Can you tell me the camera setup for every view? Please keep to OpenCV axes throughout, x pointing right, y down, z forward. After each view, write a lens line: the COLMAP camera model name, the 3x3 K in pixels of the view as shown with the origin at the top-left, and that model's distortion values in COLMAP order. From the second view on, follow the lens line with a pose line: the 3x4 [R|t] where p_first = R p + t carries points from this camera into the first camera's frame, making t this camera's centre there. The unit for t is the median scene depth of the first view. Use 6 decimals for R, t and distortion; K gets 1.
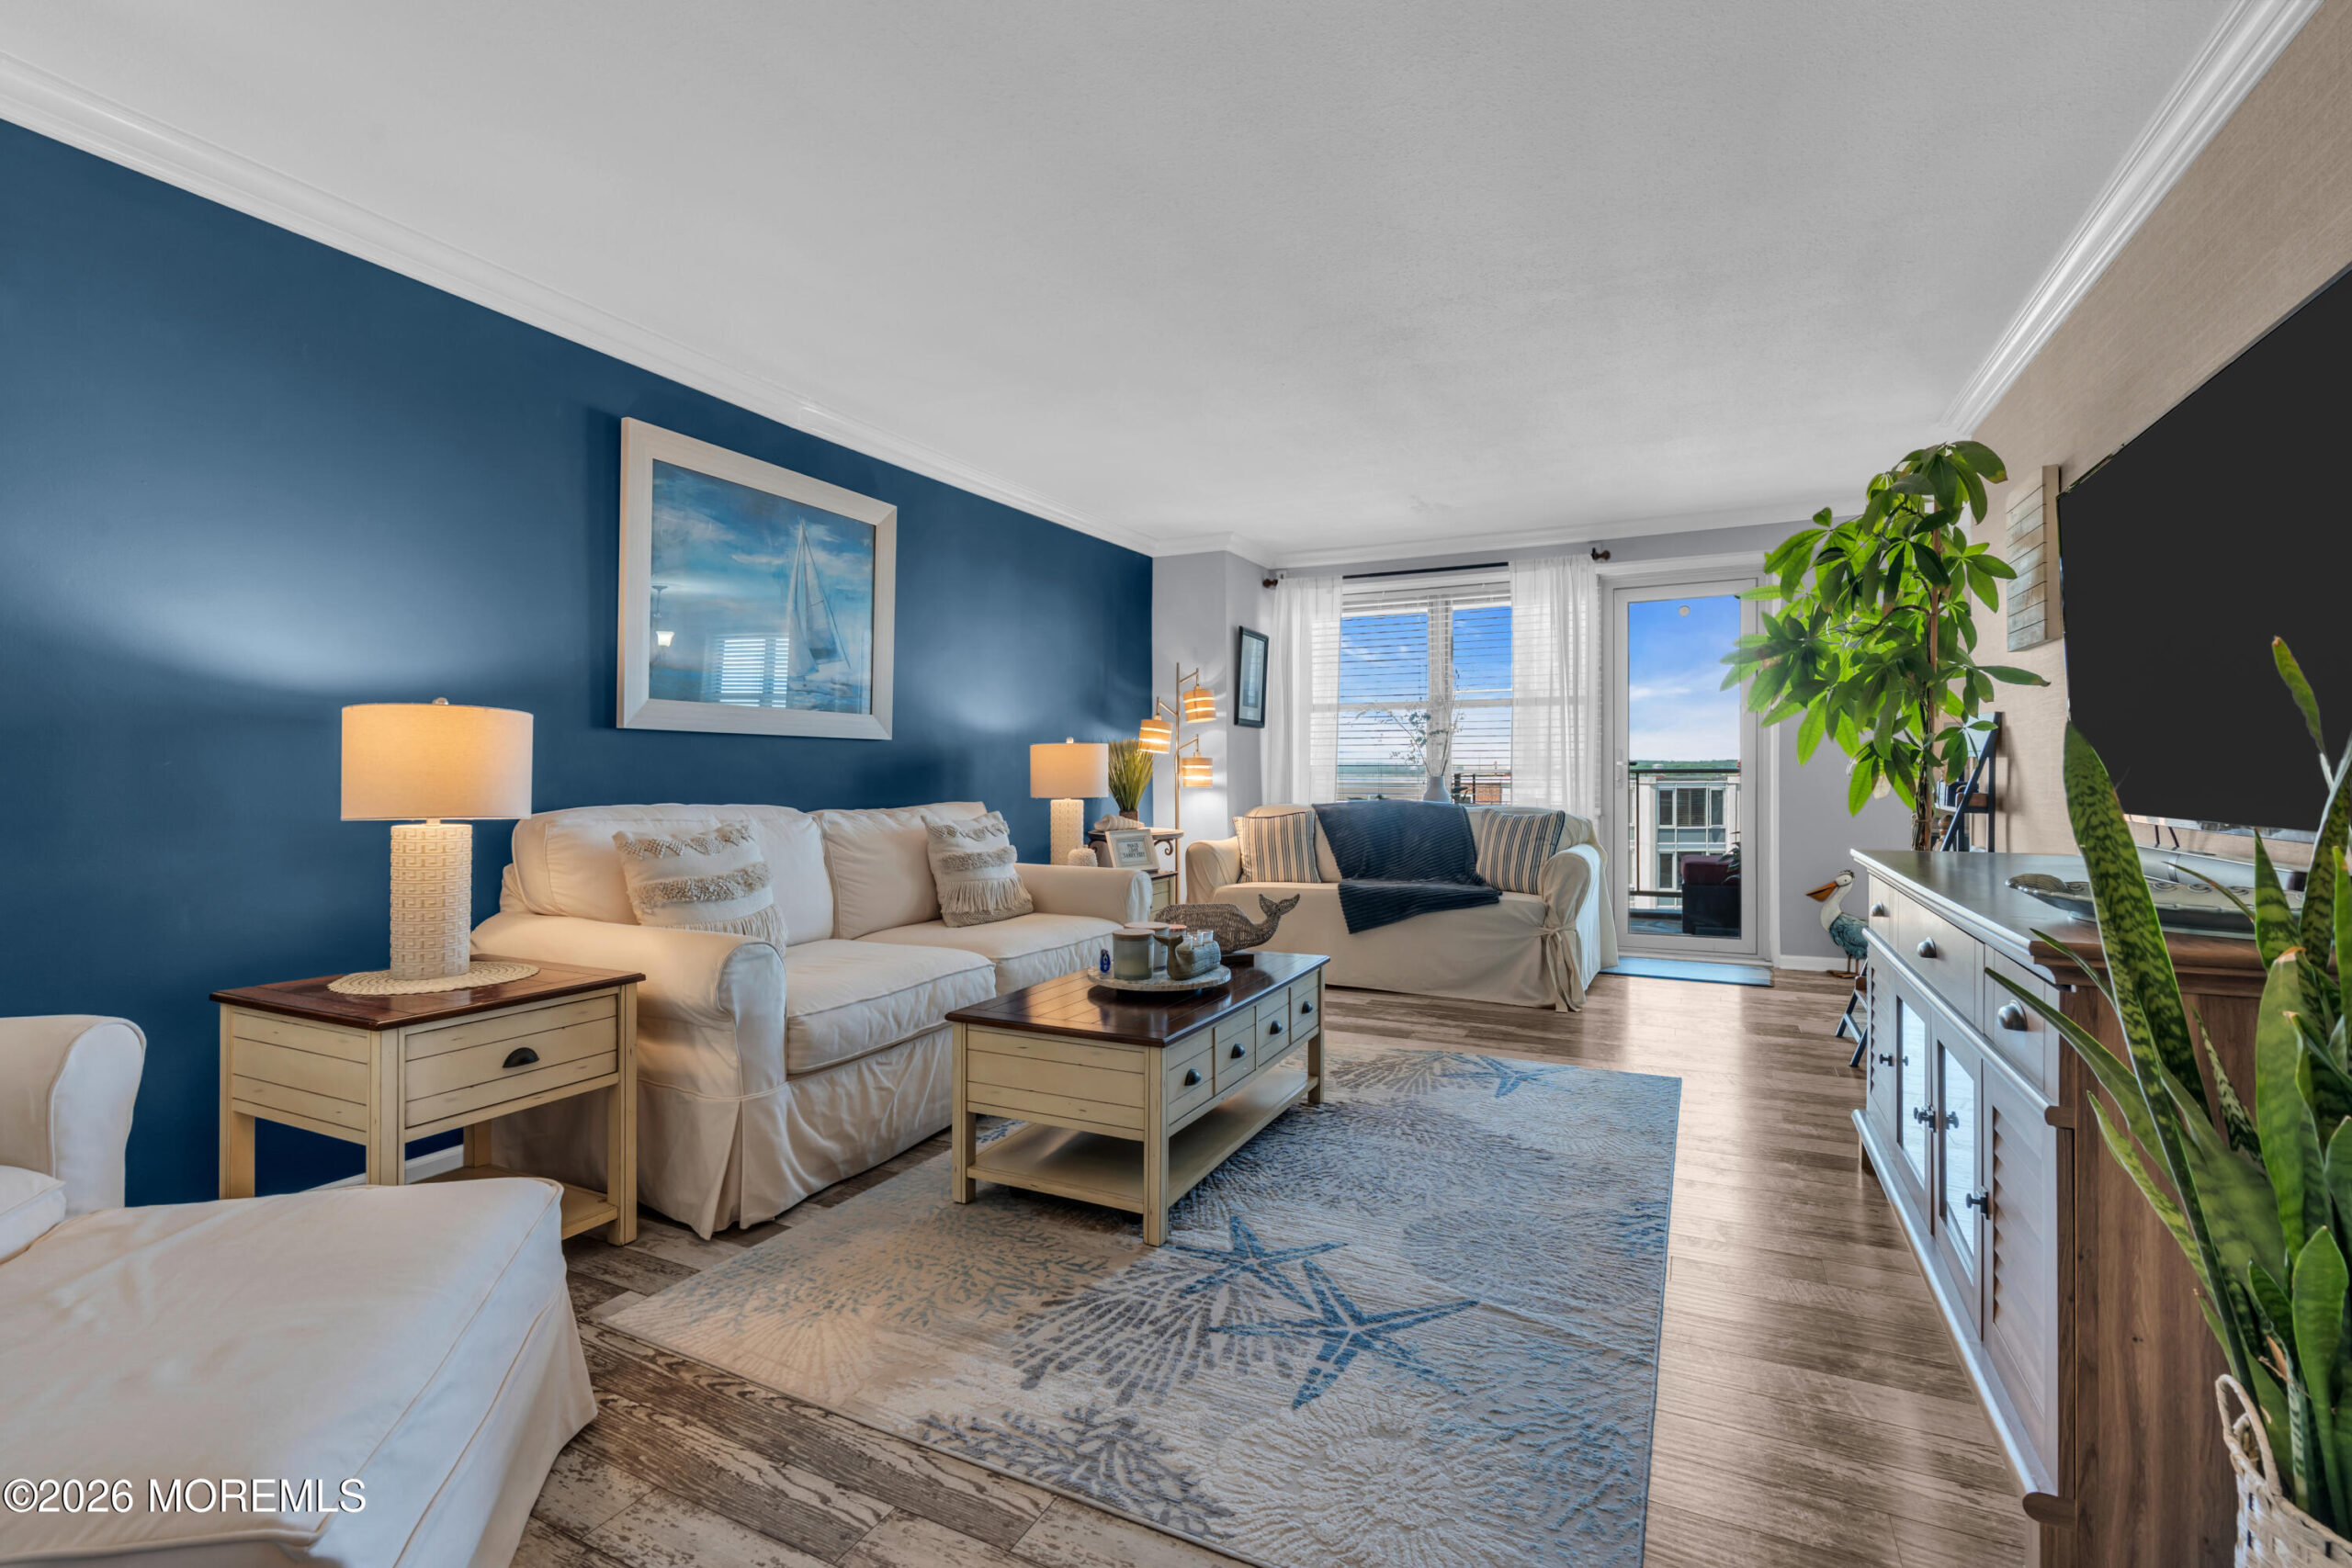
lens RADIAL K [[1052.3, 0, 1174.2], [0, 1052.3, 786.5], [0, 0, 1]] dist [-0.009916, 0.003887]
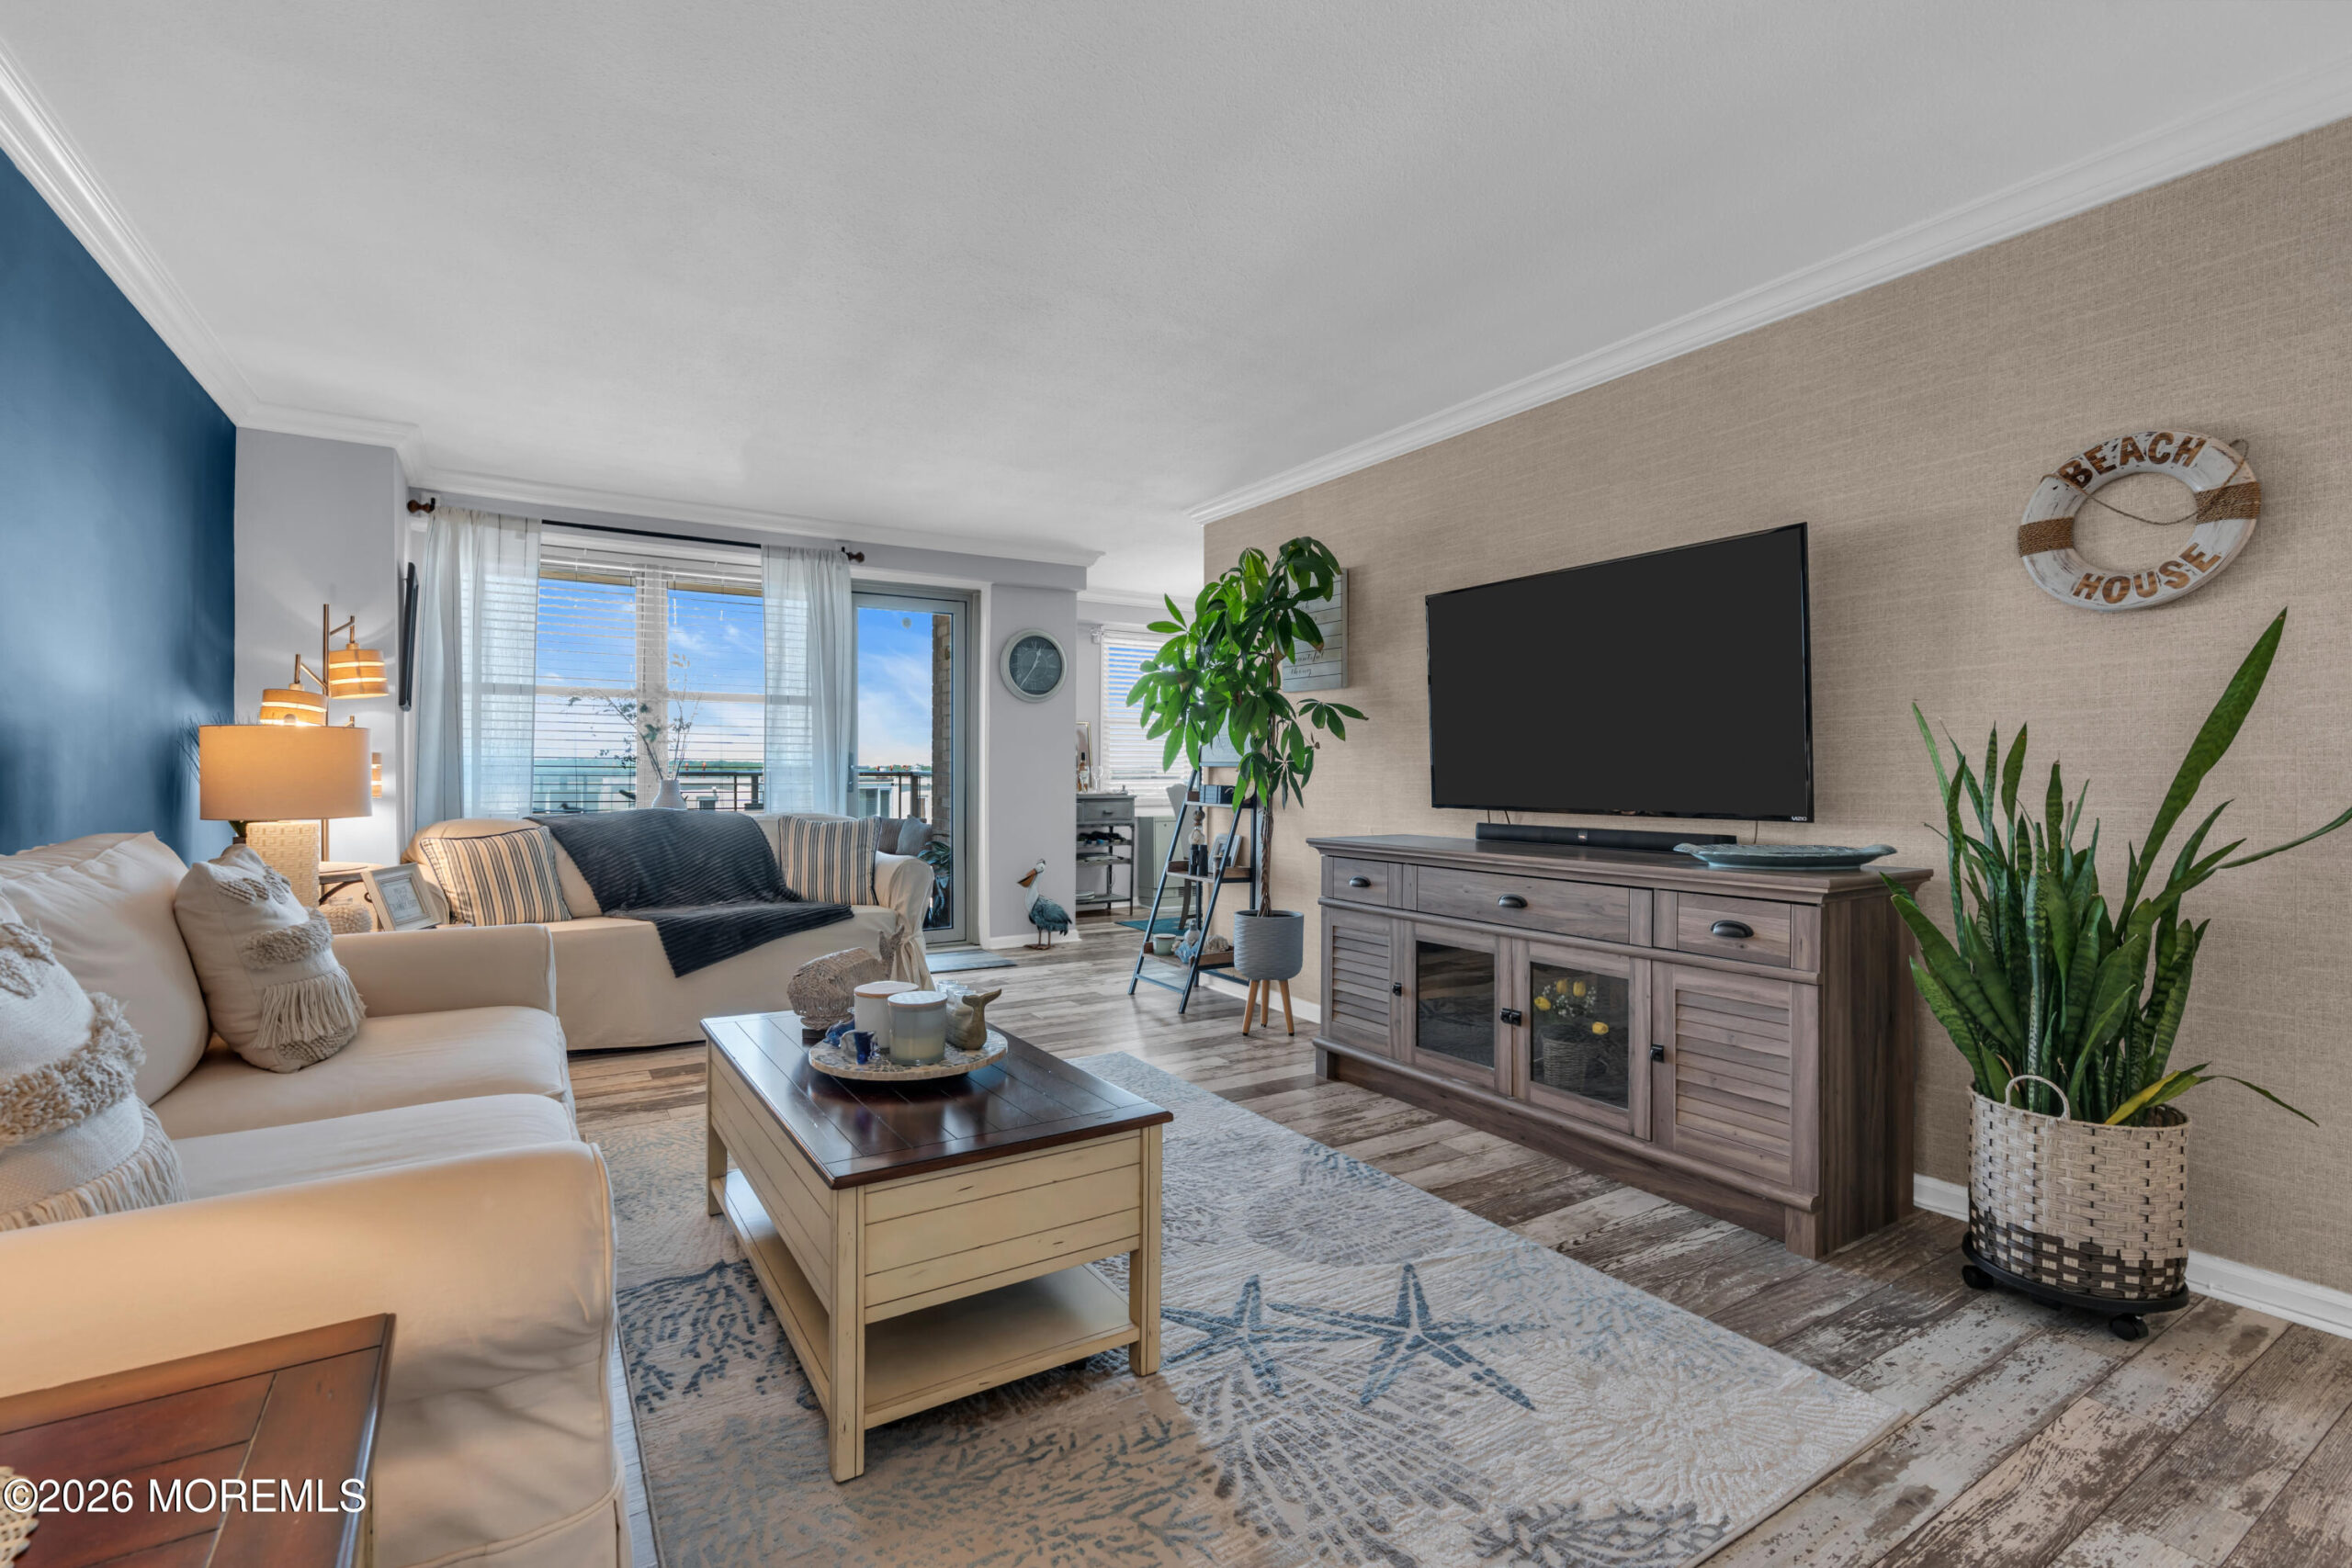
lens RADIAL K [[1052.3, 0, 1170.9], [0, 1052.3, 783.1], [0, 0, 1]] dist [-0.009916, 0.003887]
pose [[0.521761, -0.003331, 0.853085, -0.508836], [0.007709, 0.999970, -0.000810, -0.006959], [-0.853057, 0.006999, 0.521771, 0.420961]]
